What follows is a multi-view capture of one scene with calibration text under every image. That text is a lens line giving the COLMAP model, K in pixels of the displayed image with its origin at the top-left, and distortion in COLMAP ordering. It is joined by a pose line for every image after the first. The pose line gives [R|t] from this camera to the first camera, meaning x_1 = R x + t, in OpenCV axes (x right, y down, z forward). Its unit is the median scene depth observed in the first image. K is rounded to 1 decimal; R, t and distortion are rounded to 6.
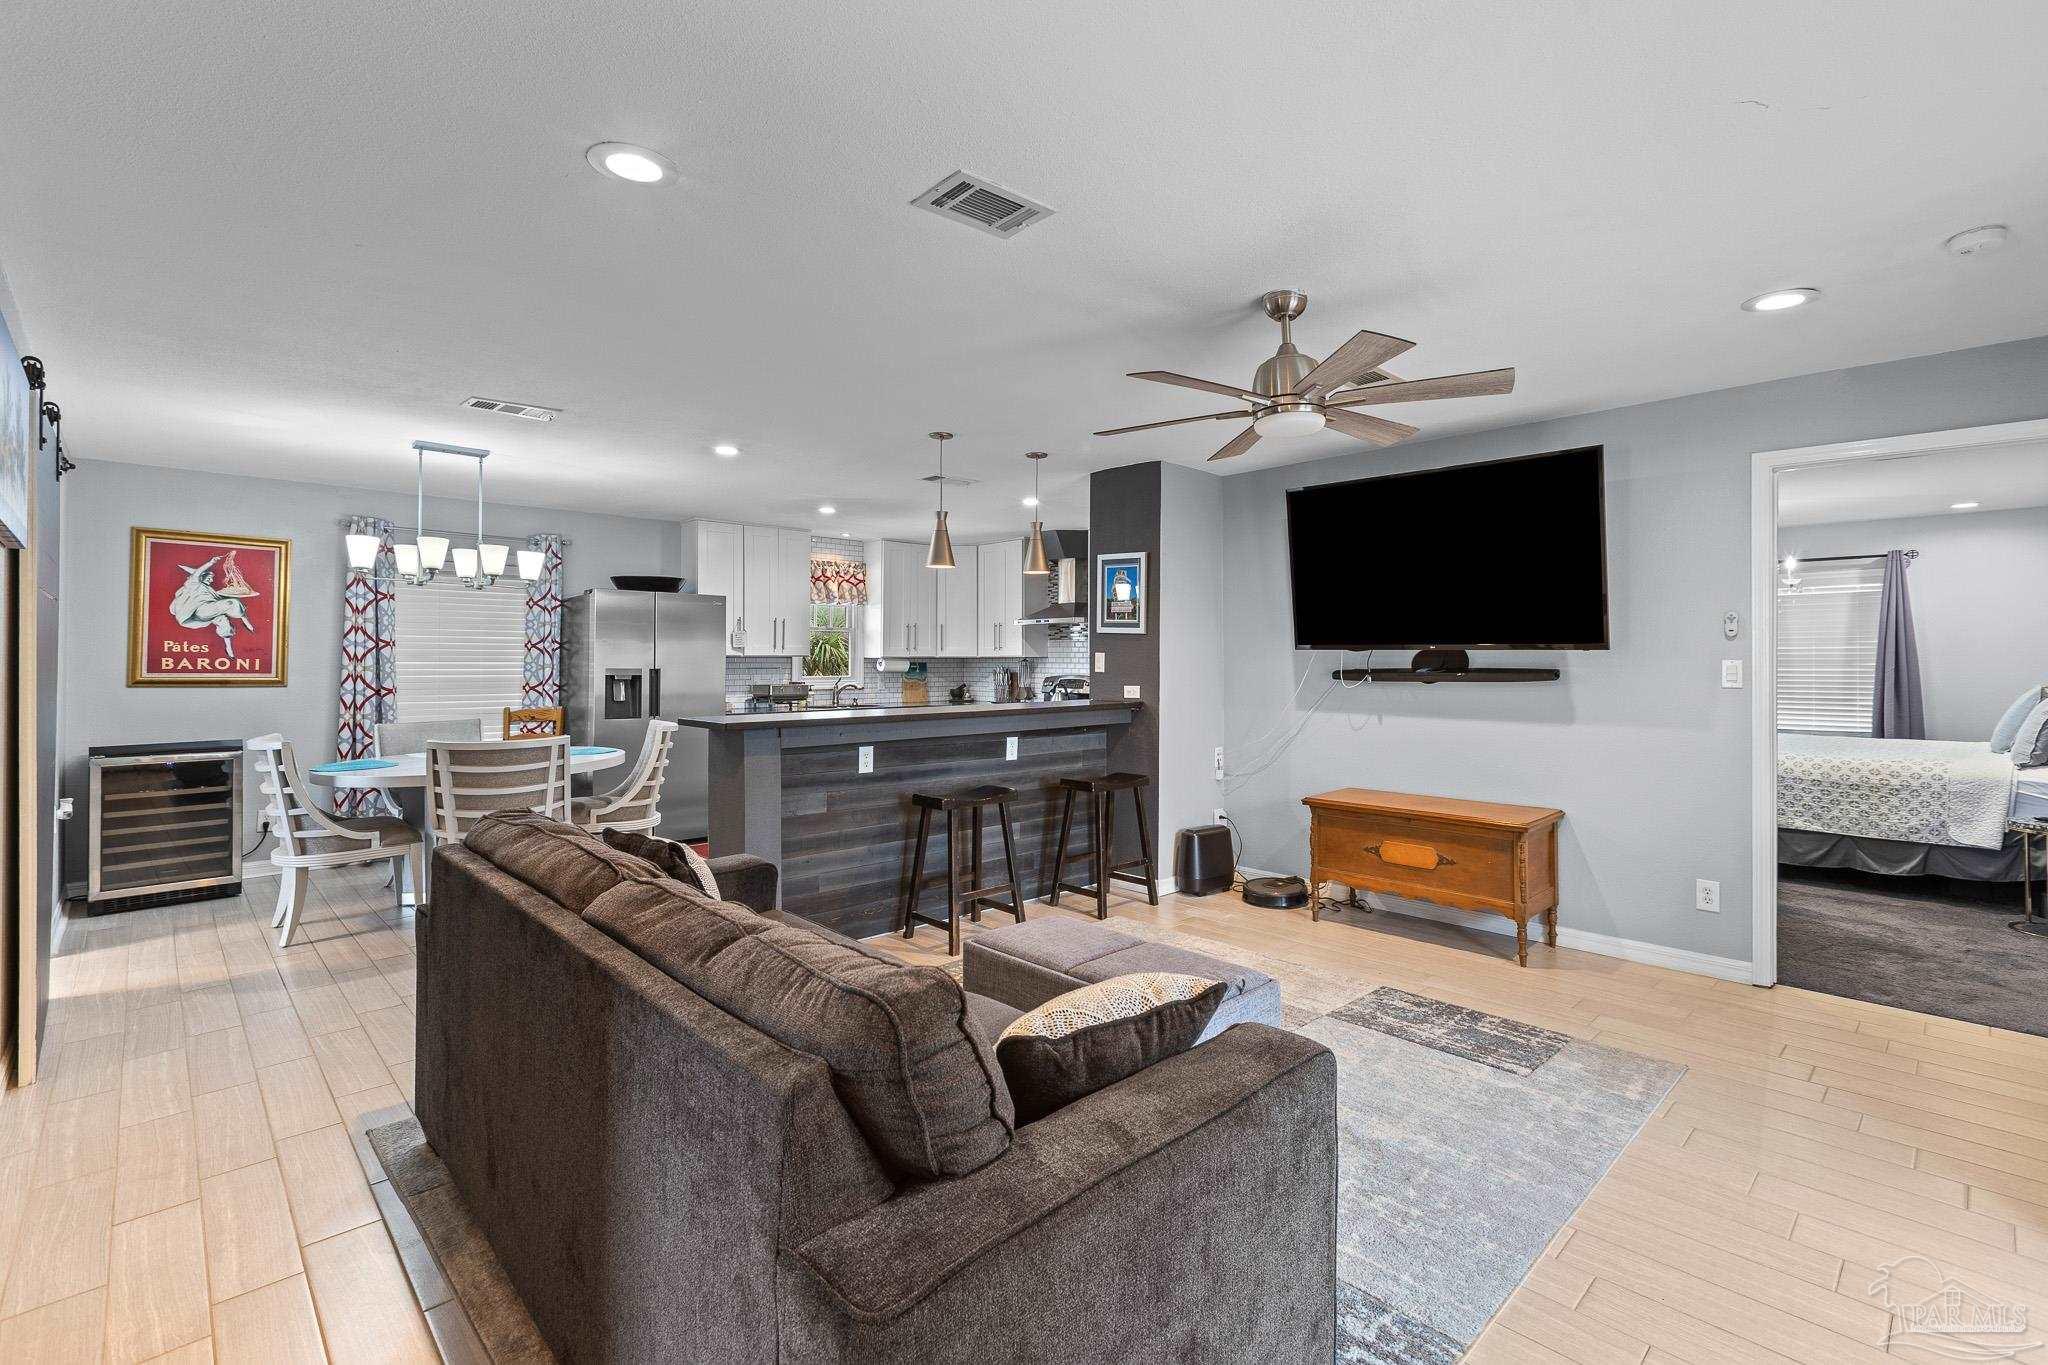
lens RADIAL K [[926.7, 0, 1034.5], [0, 926.7, 655.0], [0, 0, 1]] dist [0.012030, -0.000654]
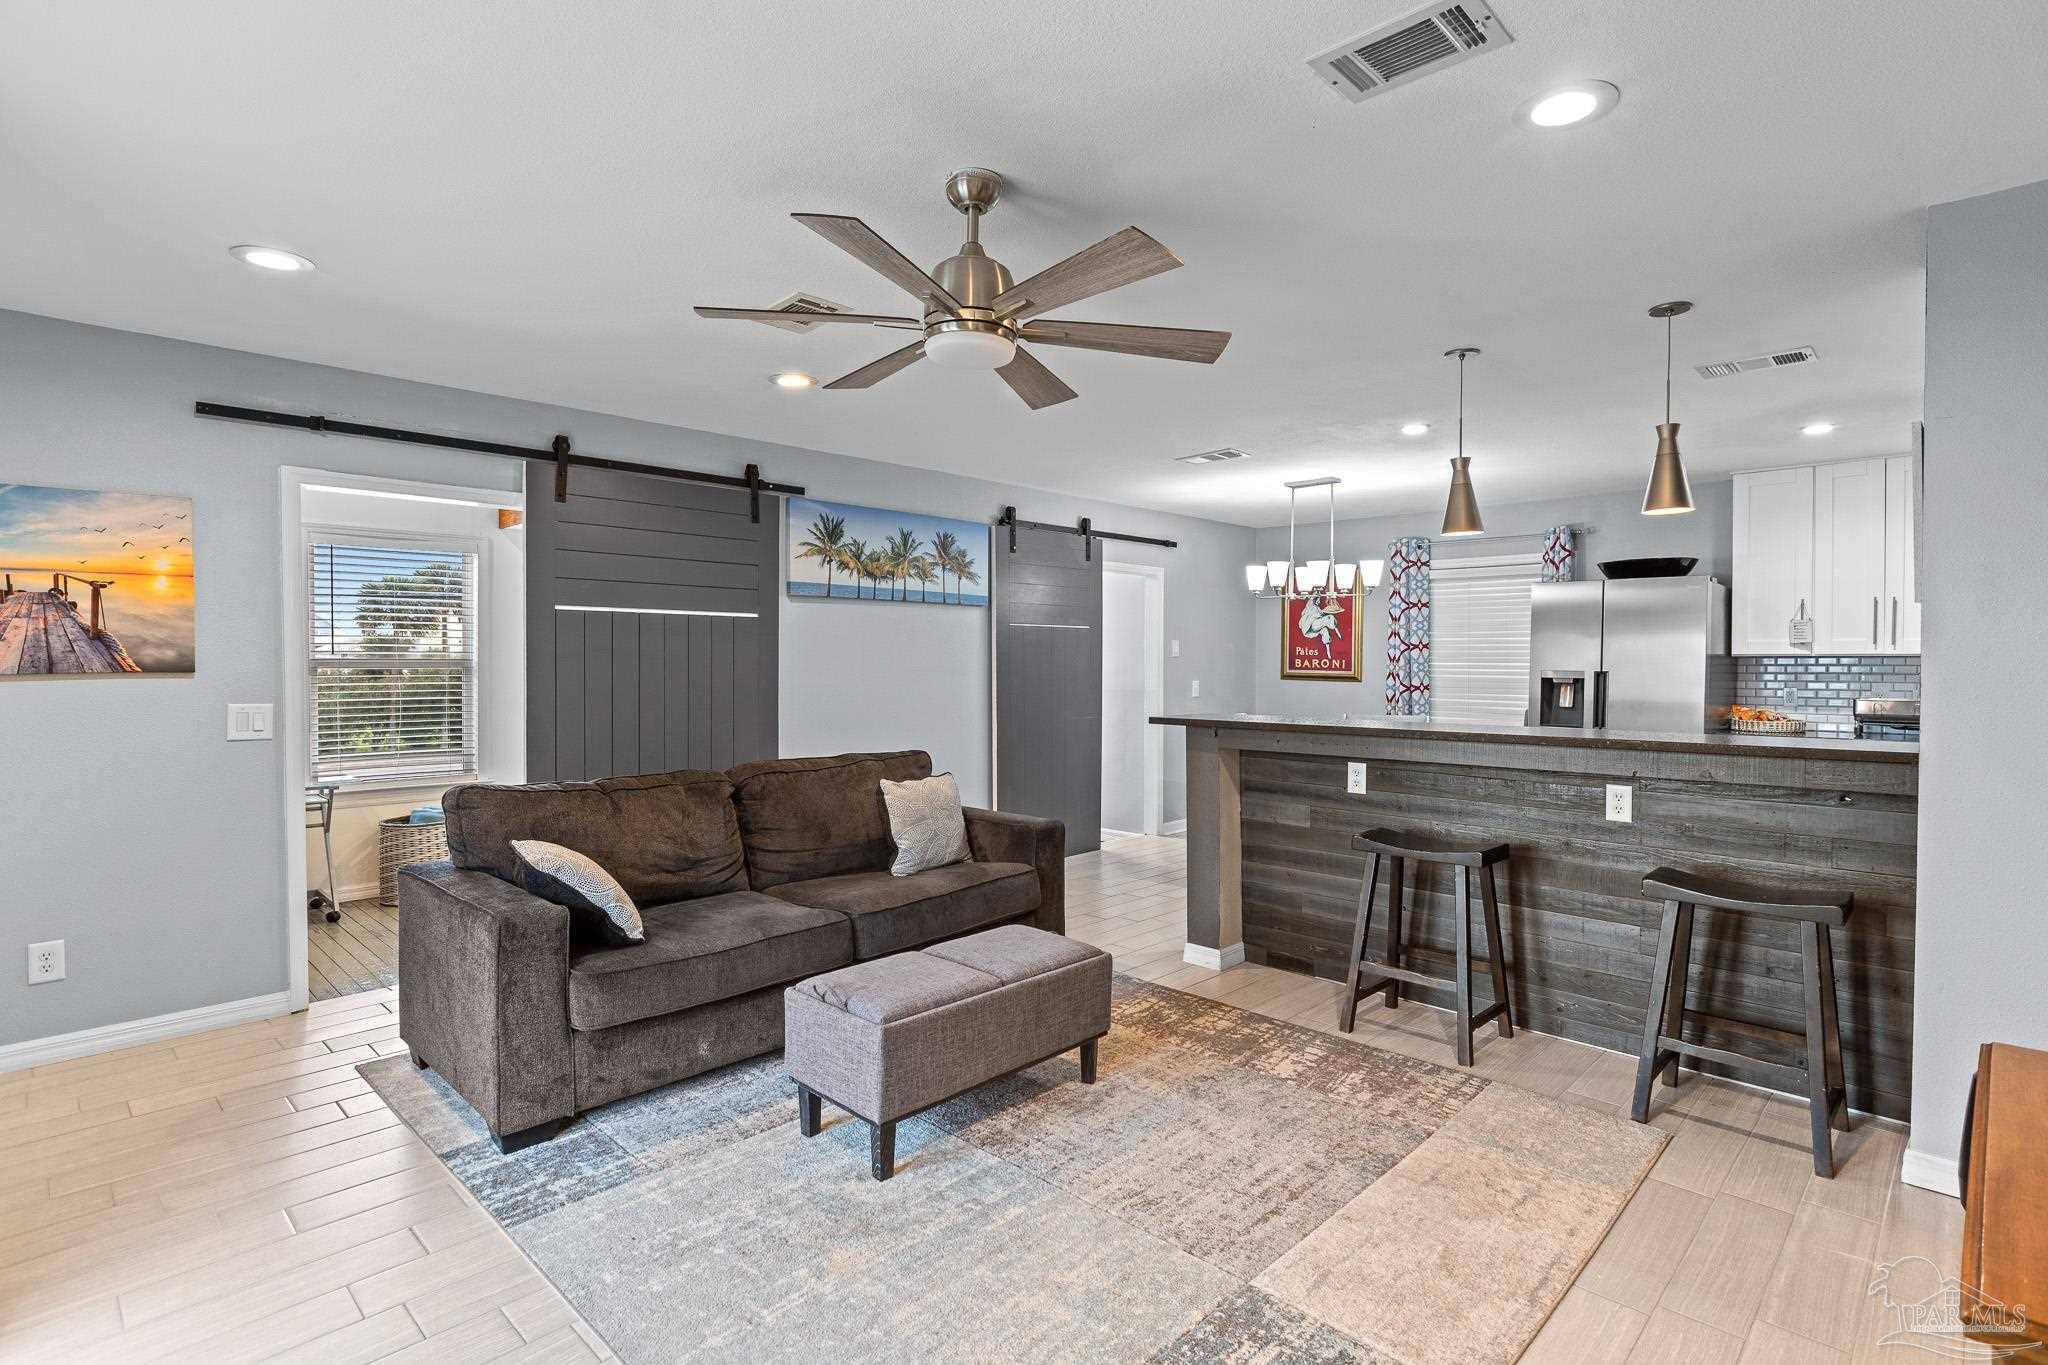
lens RADIAL K [[1007.5, 0, 1028.4], [0, 1007.5, 667.1], [0, 0, 1]] dist [-0.026584, -0.000582]
pose [[0.028965, 0.006035, -0.999562, 0.585247], [0.005778, 0.999964, 0.006205, 0.003251], [0.999564, -0.005955, 0.028929, 0.543613]]
